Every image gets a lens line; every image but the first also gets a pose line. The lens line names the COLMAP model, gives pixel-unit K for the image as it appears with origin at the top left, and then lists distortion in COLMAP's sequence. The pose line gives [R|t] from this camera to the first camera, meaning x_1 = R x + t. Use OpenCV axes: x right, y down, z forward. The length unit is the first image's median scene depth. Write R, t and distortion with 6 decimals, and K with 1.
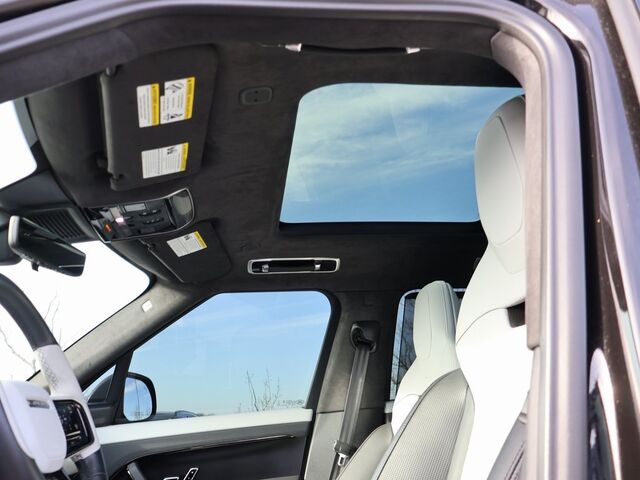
lens RADIAL K [[541.8, 0, 319.8], [0, 541.8, 259.6], [0, 0, 1]] dist [-0.002481, -0.000098]
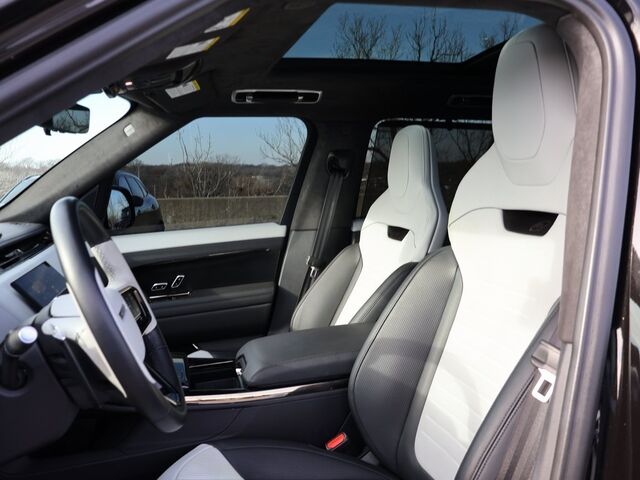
lens RADIAL K [[528.6, 0, 320.0], [0, 528.6, 240.0], [0, 0, 1]] dist [0.004297, 0.006065]
pose [[0.994986, 0.022288, 0.097497, -0.057627], [-0.054961, 0.936307, 0.346856, -0.083243], [-0.083556, -0.350476, 0.932837, -0.015237]]
